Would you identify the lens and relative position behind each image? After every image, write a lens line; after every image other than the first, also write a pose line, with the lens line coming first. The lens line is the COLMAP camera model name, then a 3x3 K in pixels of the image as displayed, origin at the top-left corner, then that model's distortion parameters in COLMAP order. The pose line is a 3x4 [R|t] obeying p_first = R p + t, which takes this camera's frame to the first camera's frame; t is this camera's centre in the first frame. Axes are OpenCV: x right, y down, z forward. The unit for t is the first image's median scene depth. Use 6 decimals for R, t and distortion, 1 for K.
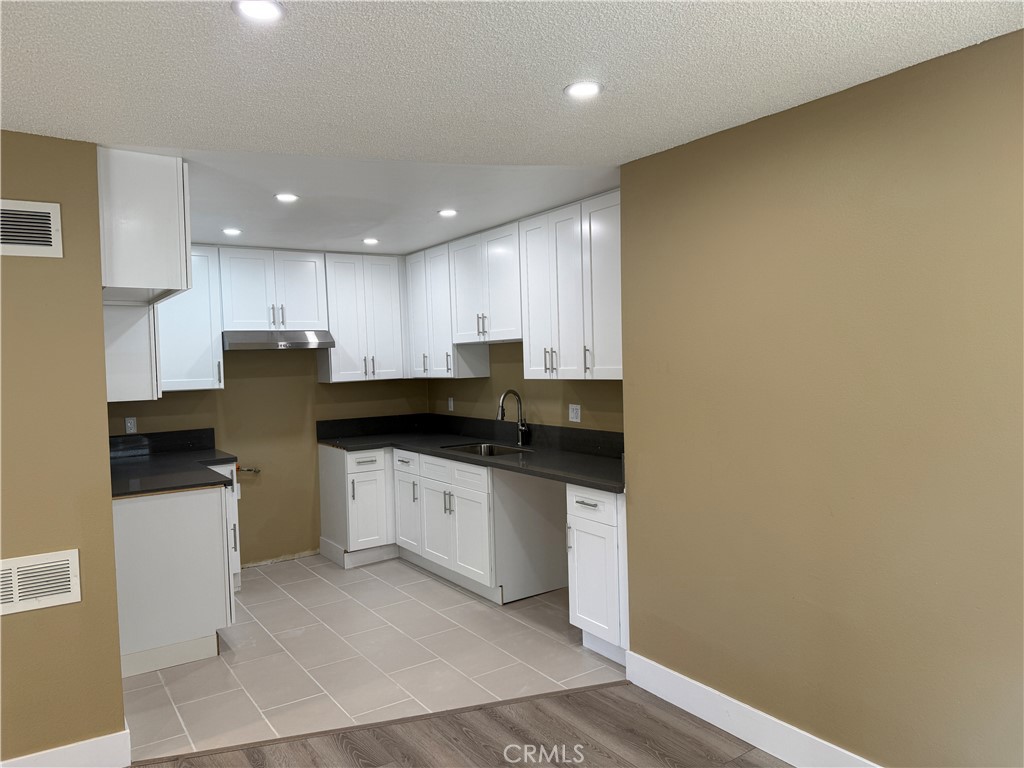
lens RADIAL K [[724.5, 0, 531.4], [0, 724.5, 387.7], [0, 0, 1]] dist [0.061388, -0.073435]
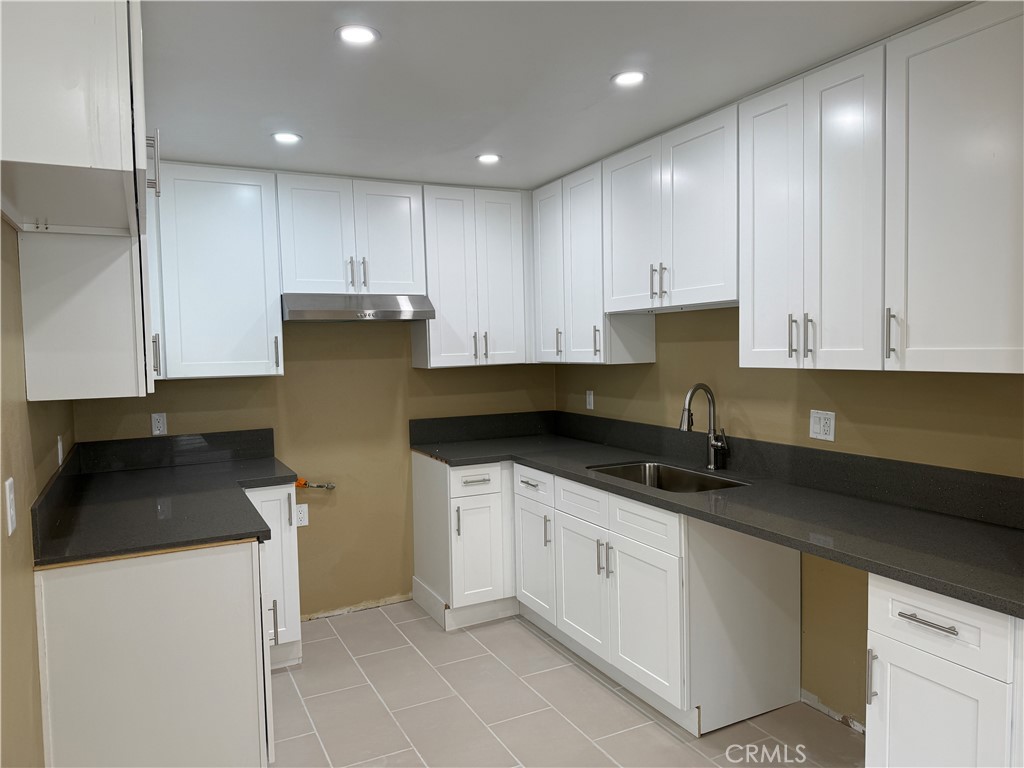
lens RADIAL K [[724.5, 0, 523.3], [0, 724.5, 388.0], [0, 0, 1]] dist [0.061388, -0.073435]
pose [[0.990506, 0.016688, -0.136456, -0.094585], [-0.013636, 0.999636, 0.023276, -0.005734], [0.136795, -0.021195, 0.990373, 0.336249]]
